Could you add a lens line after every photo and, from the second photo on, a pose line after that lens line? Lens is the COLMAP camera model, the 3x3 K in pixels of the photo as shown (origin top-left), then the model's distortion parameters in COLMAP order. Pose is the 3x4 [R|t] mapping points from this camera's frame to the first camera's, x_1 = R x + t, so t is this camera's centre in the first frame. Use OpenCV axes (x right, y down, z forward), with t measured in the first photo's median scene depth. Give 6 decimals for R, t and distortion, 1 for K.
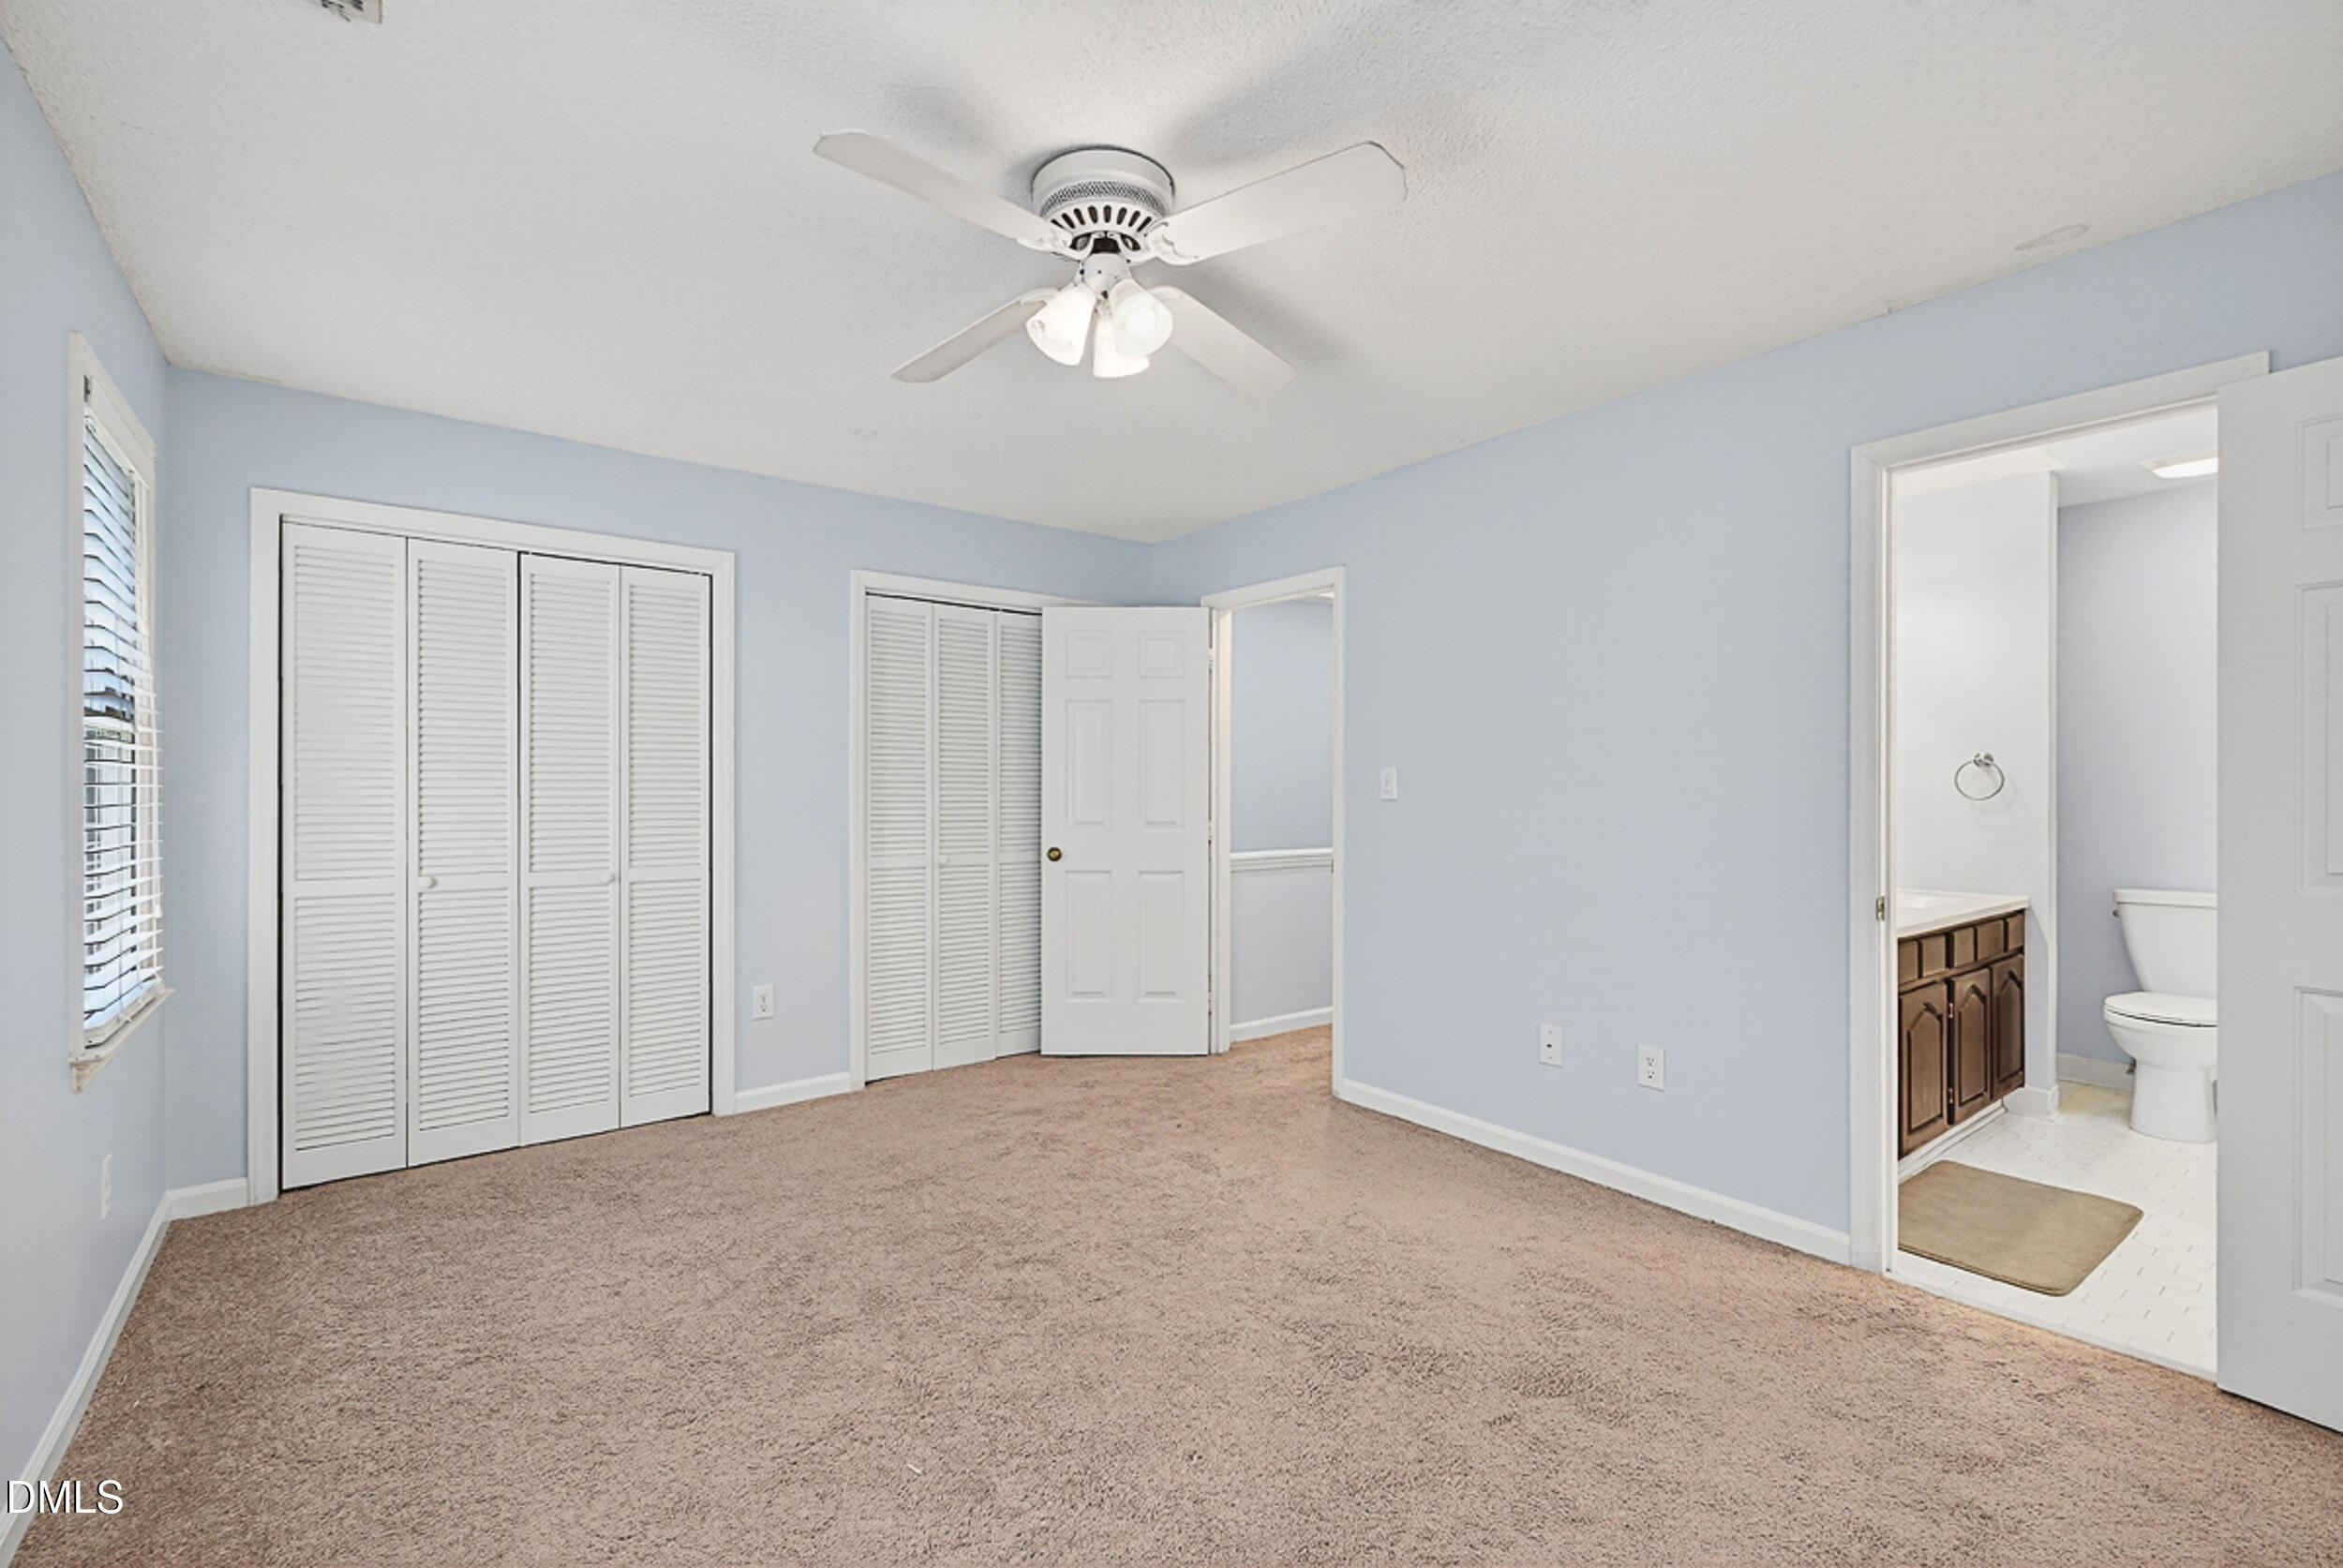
lens RADIAL K [[1026.8, 0, 1177.4], [0, 1026.8, 785.4], [0, 0, 1]] dist [-0.004938, -0.000709]
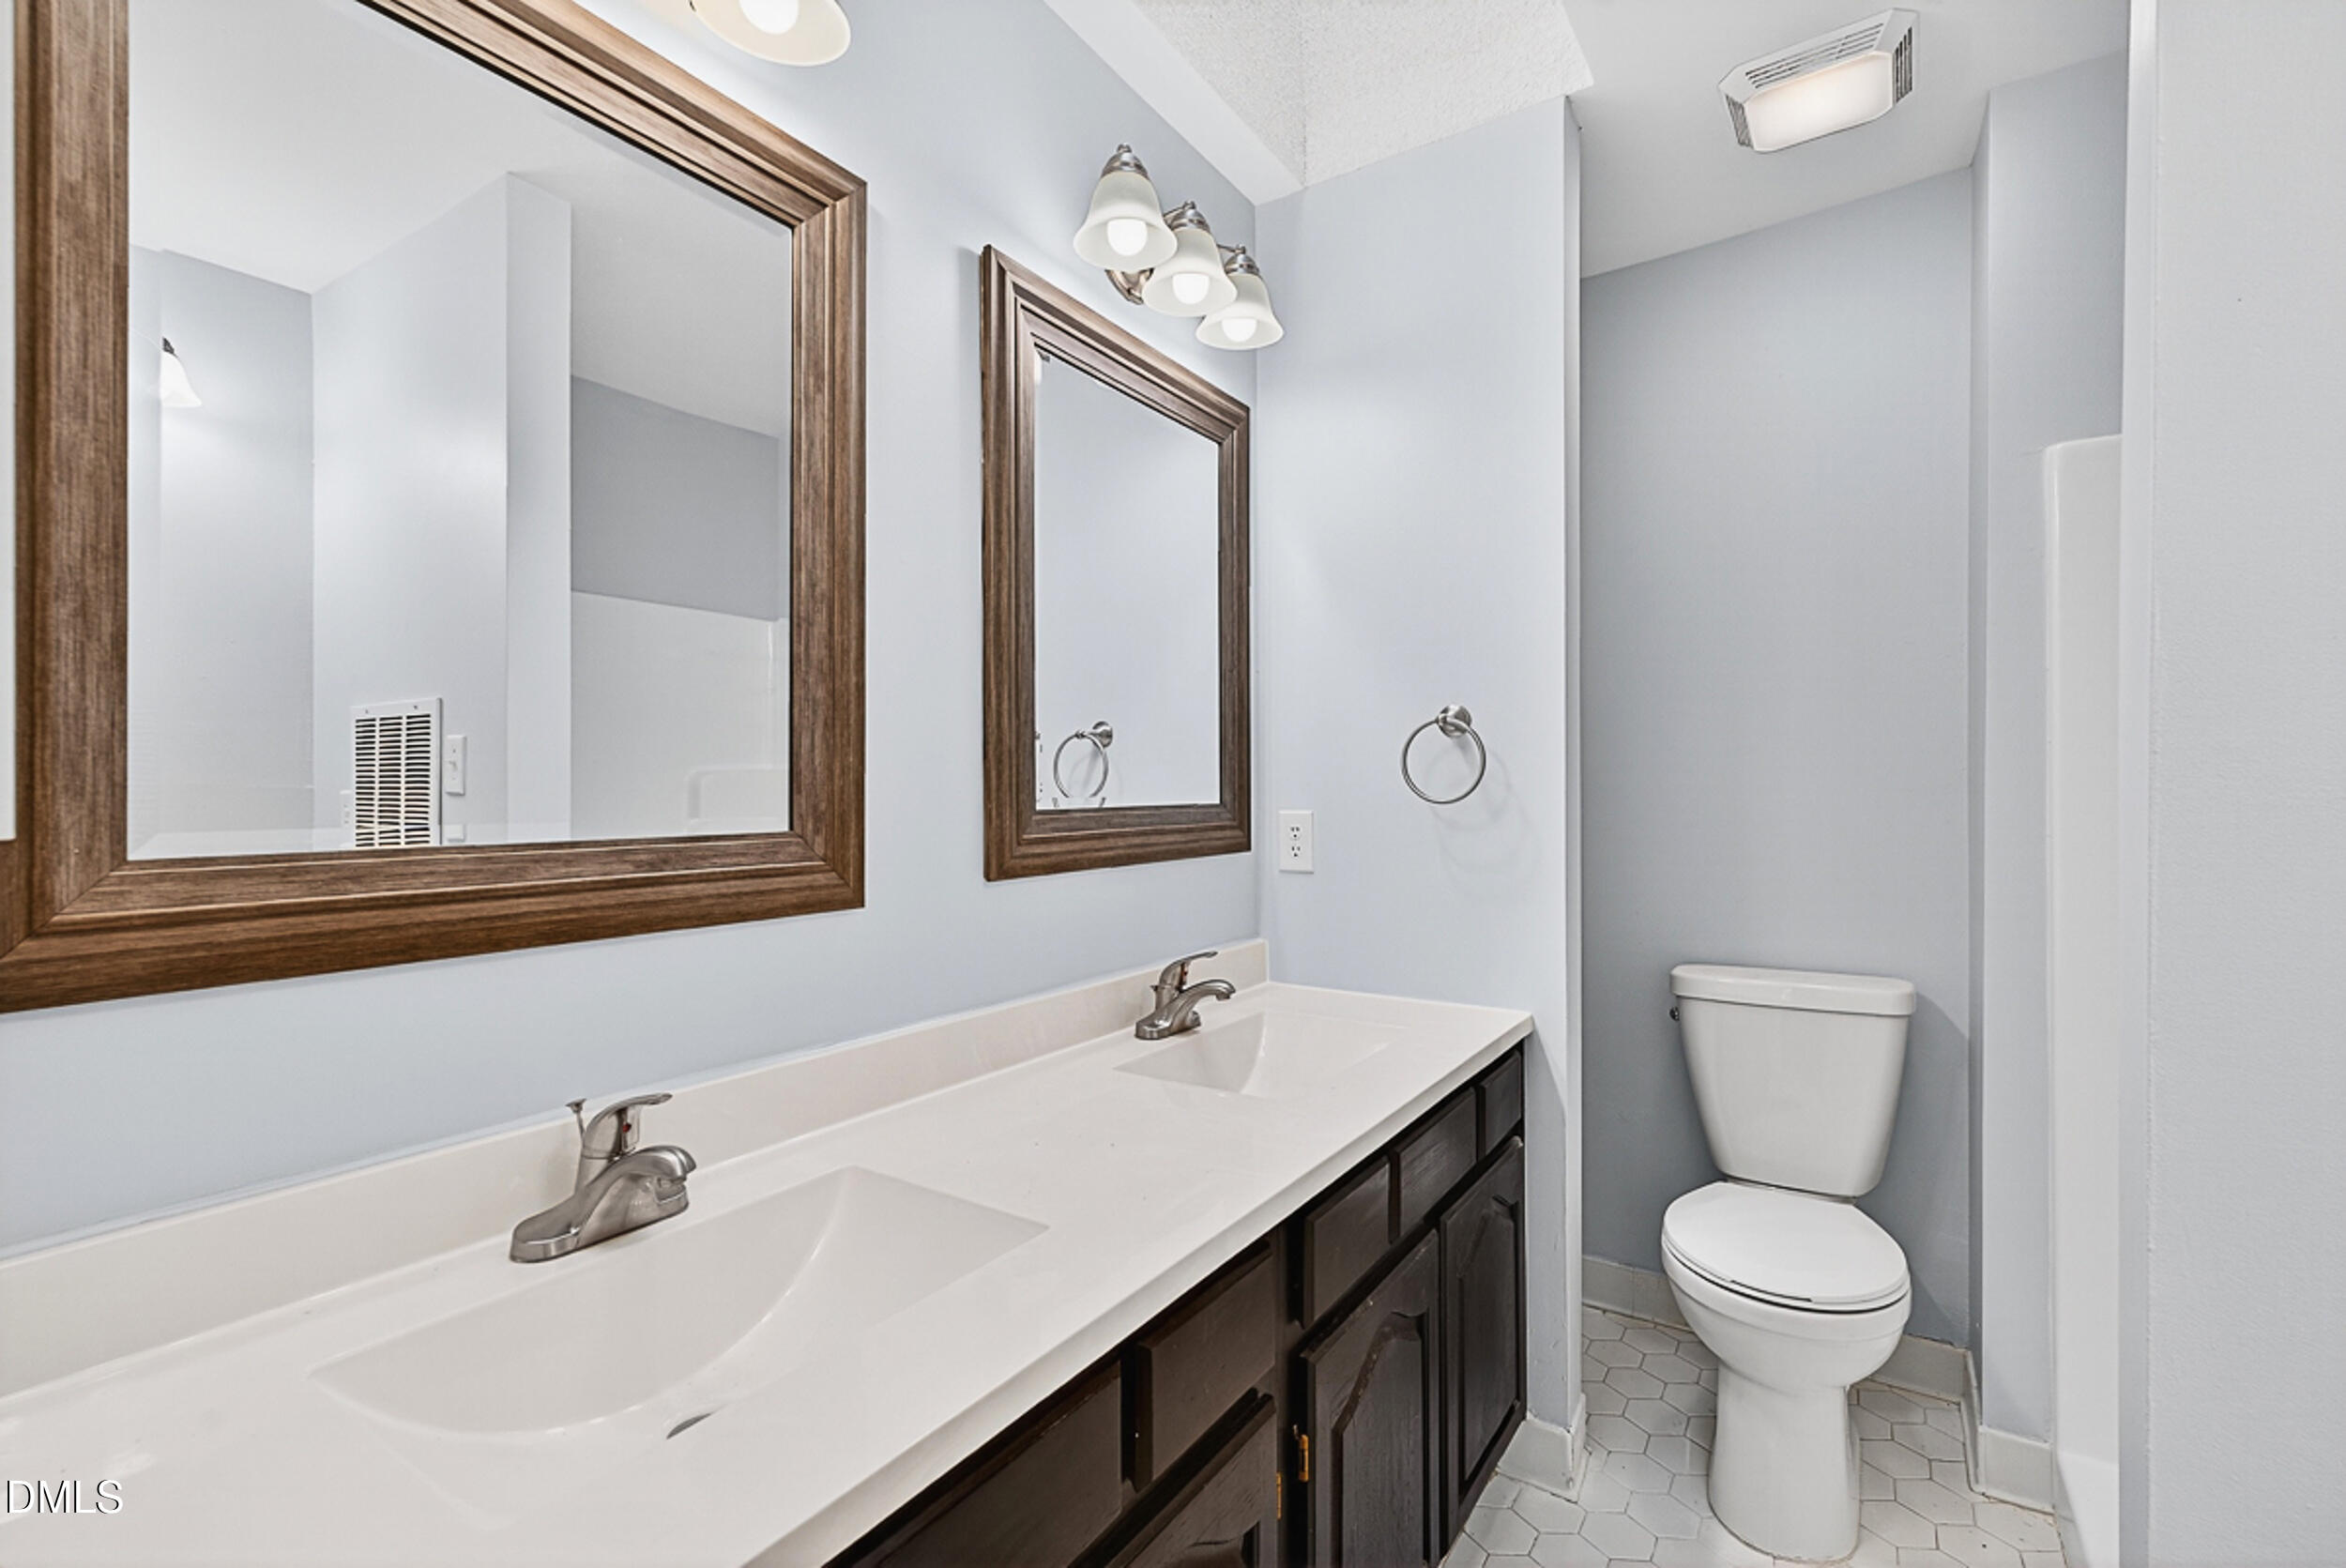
lens RADIAL K [[1028.1, 0, 1167.0], [0, 1028.1, 786.5], [0, 0, 1]] dist [-0.004938, -0.000709]
pose [[0.948627, -0.003453, 0.316377, 0.522138], [0.003306, 0.999994, 0.001000, 0.005099], [-0.316378, 0.000098, 0.948633, 0.603108]]
